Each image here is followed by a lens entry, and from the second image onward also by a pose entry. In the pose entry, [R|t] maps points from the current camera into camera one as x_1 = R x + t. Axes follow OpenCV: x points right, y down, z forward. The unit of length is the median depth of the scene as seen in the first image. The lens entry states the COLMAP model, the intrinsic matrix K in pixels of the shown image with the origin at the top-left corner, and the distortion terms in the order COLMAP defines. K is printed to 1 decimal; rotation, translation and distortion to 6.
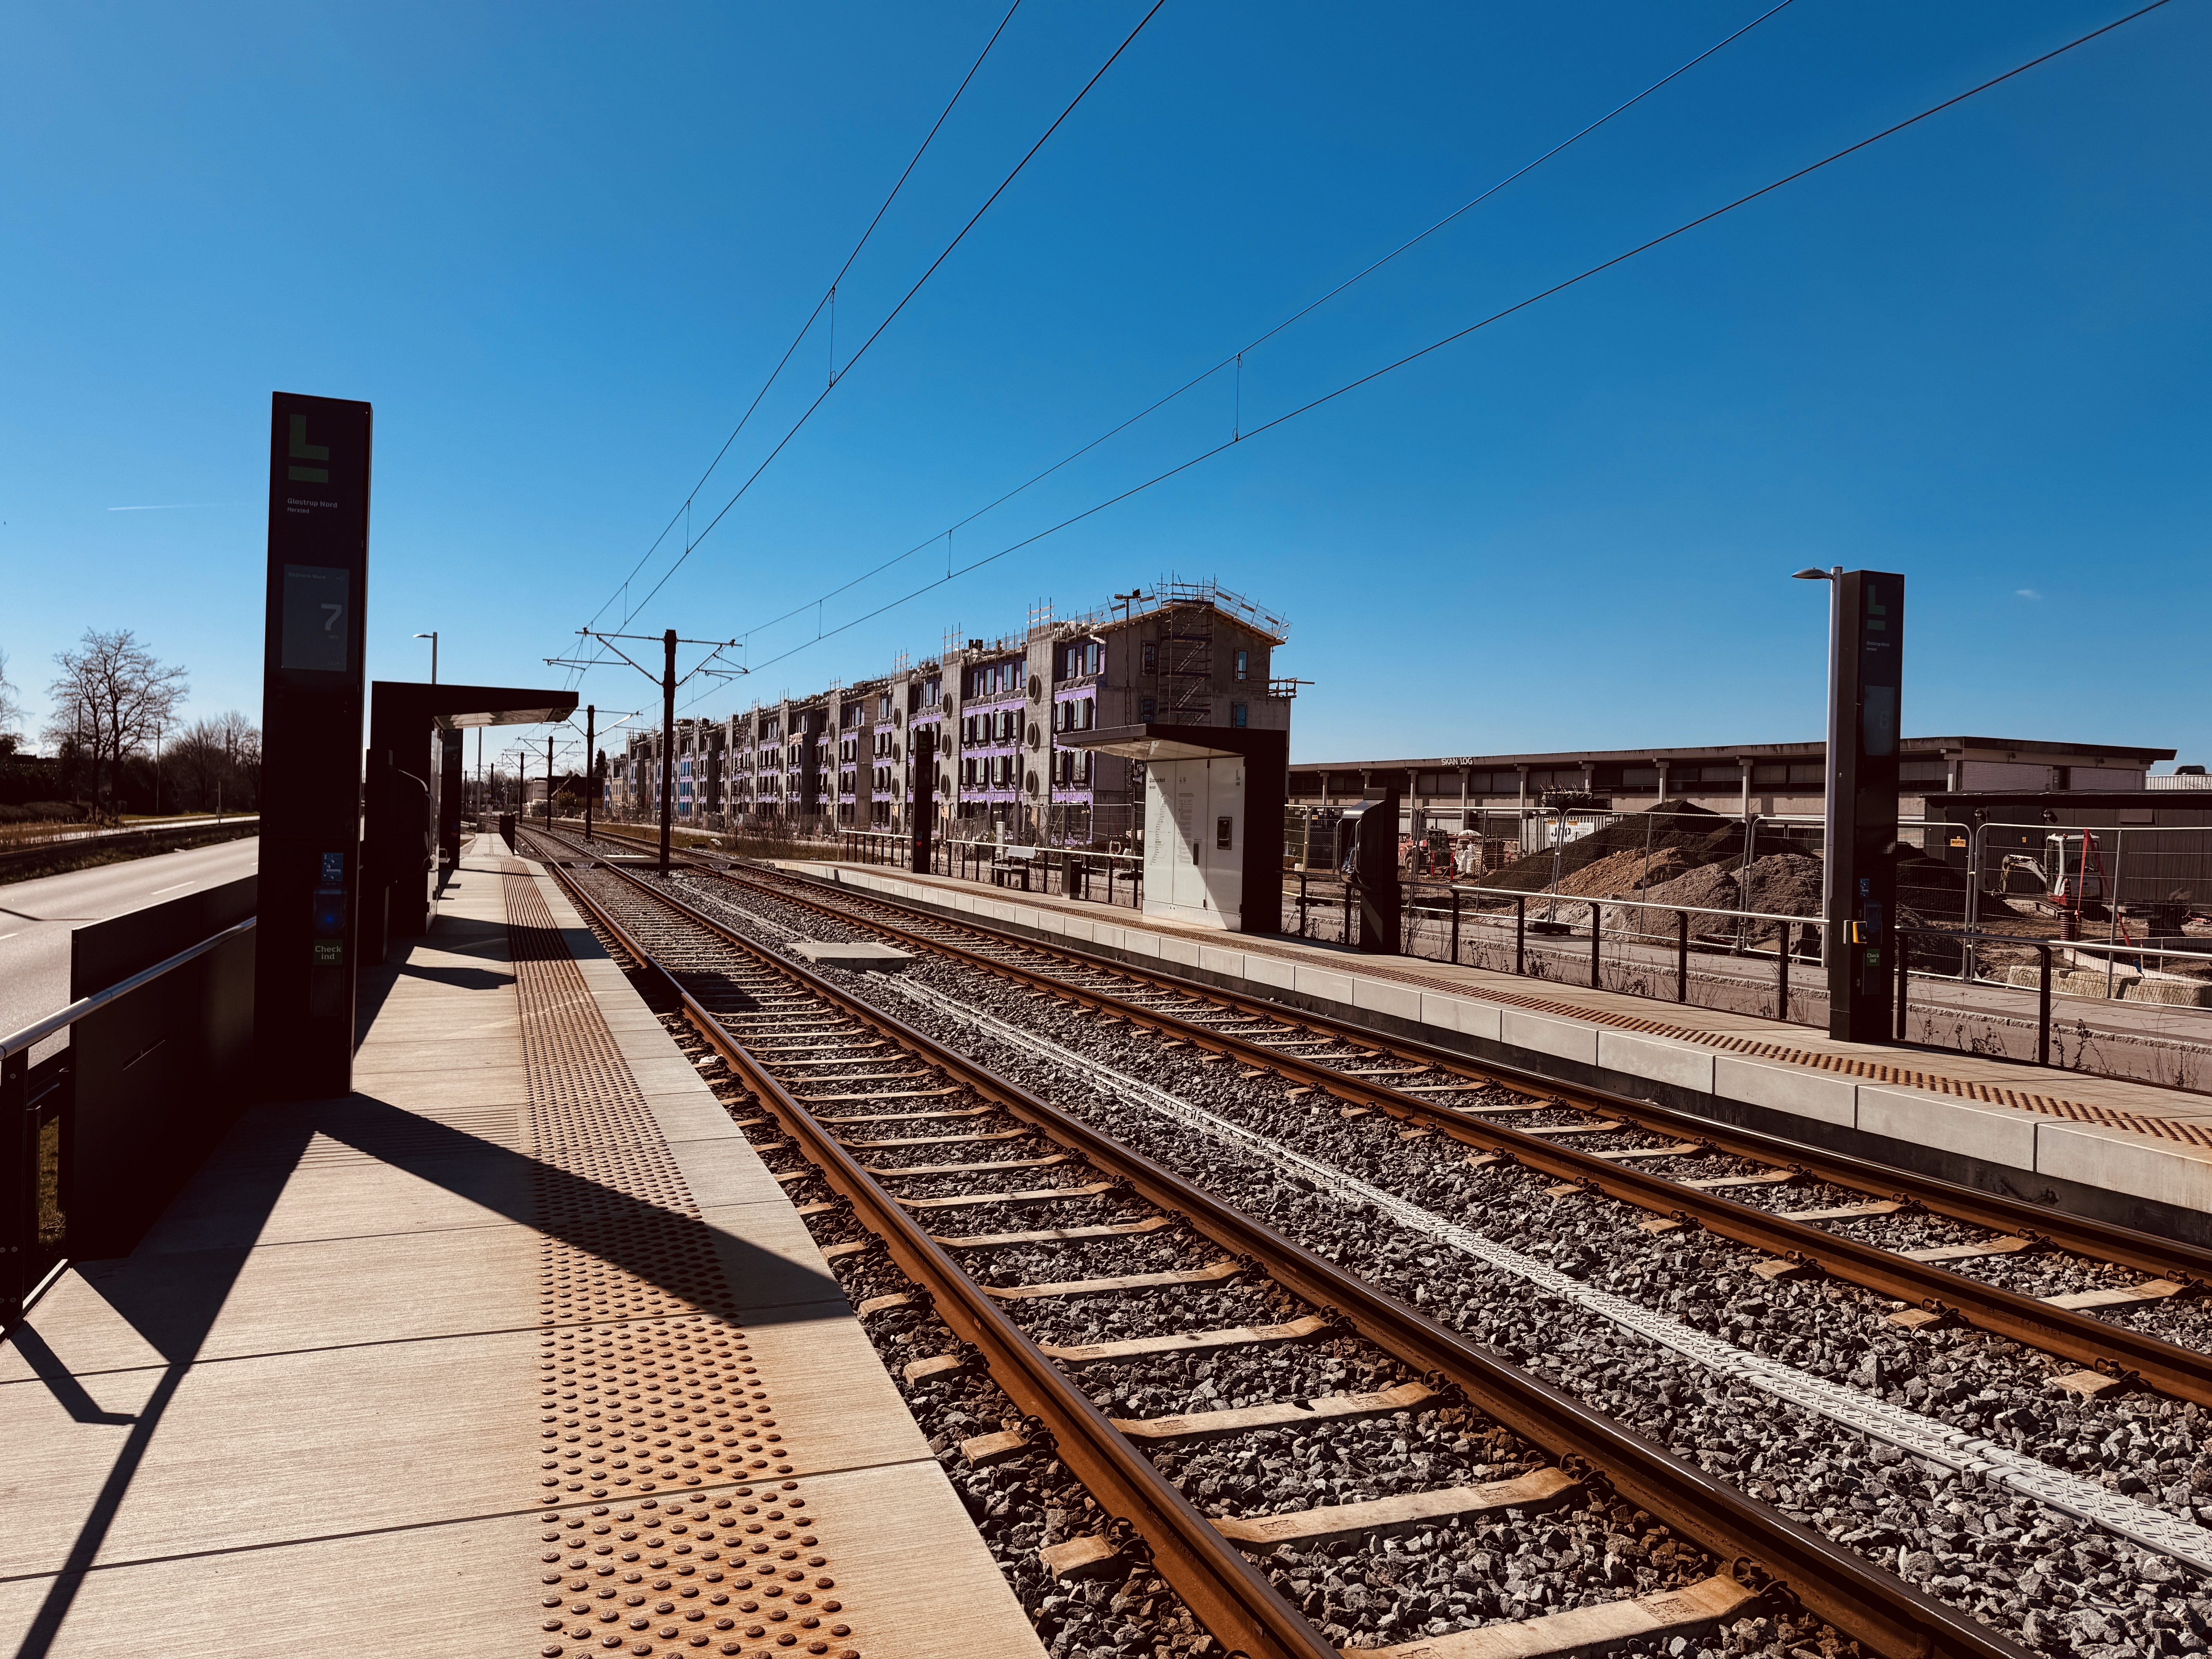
lens RADIAL K [[1537.3, 0, 1112.0], [0, 1537.3, 809.1], [0, 0, 1]] dist [0.040391, -0.043580]
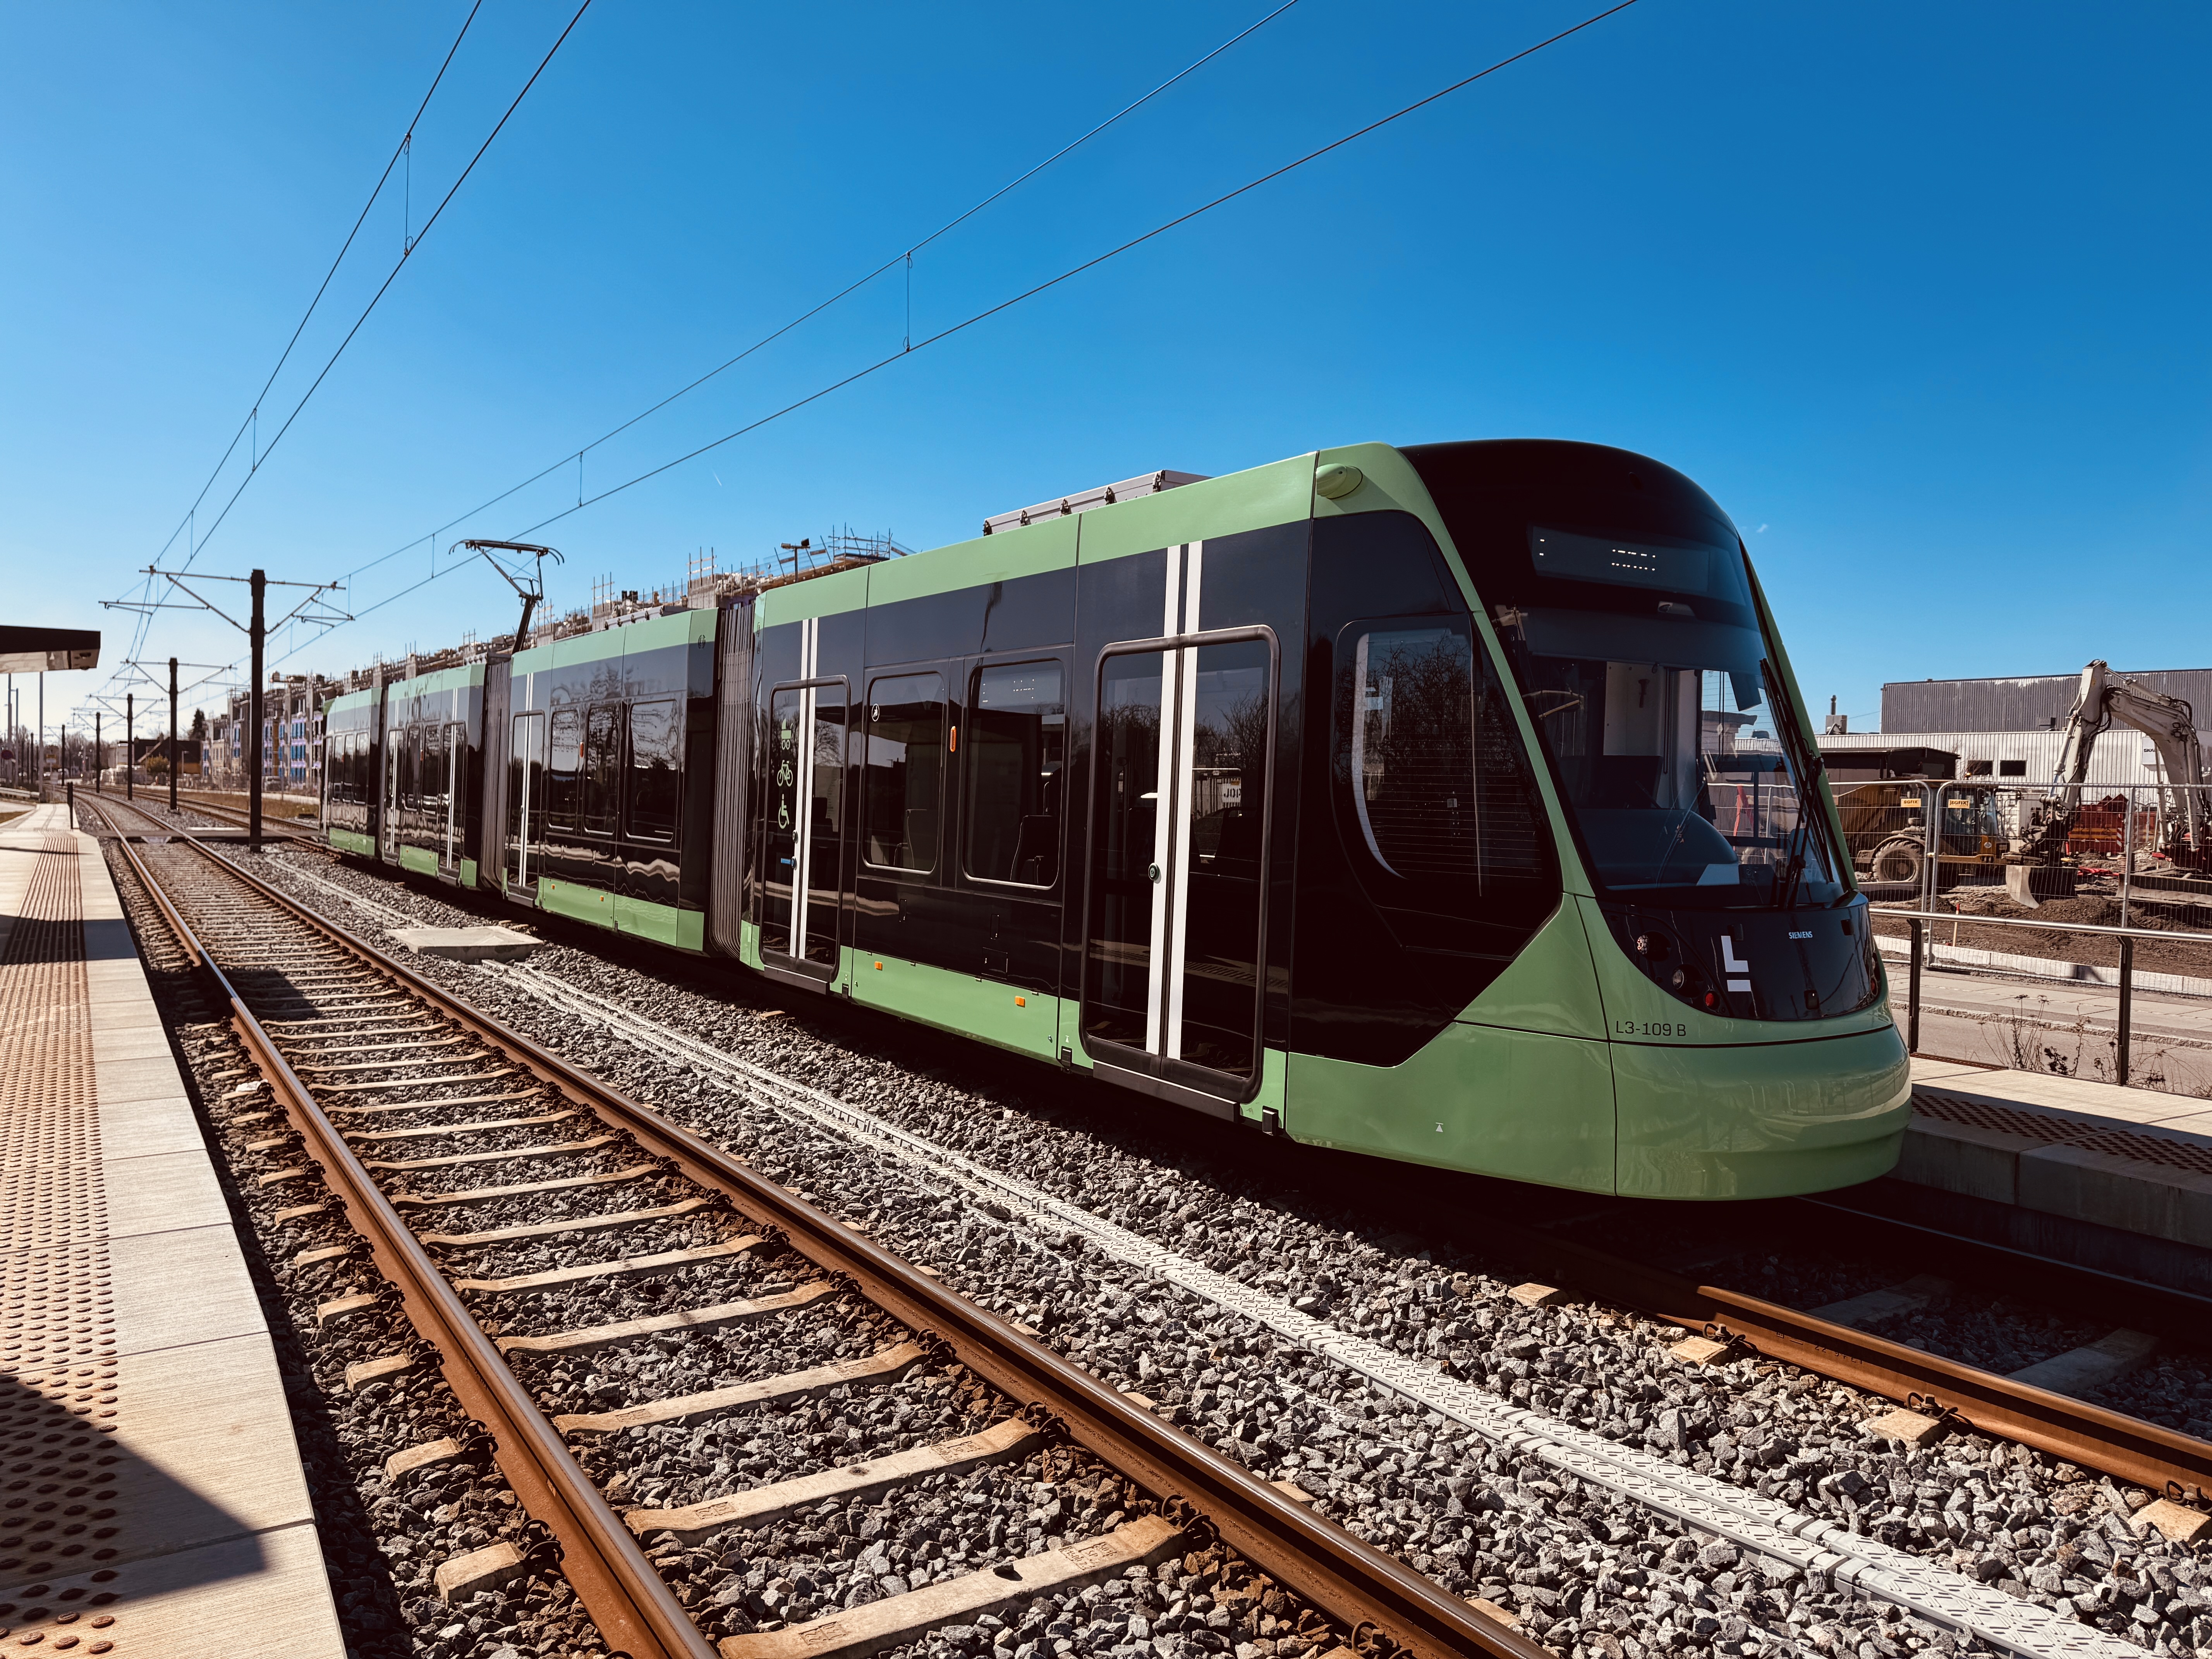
lens RADIAL K [[1537.3, 0, 1123.7], [0, 1537.3, 864.3], [0, 0, 1]] dist [0.040391, -0.043580]
pose [[0.976978, -0.017853, 0.212594, 0.019064], [0.005158, 0.998178, 0.060118, 0.002459], [-0.213280, -0.057637, 0.975290, 0.202384]]
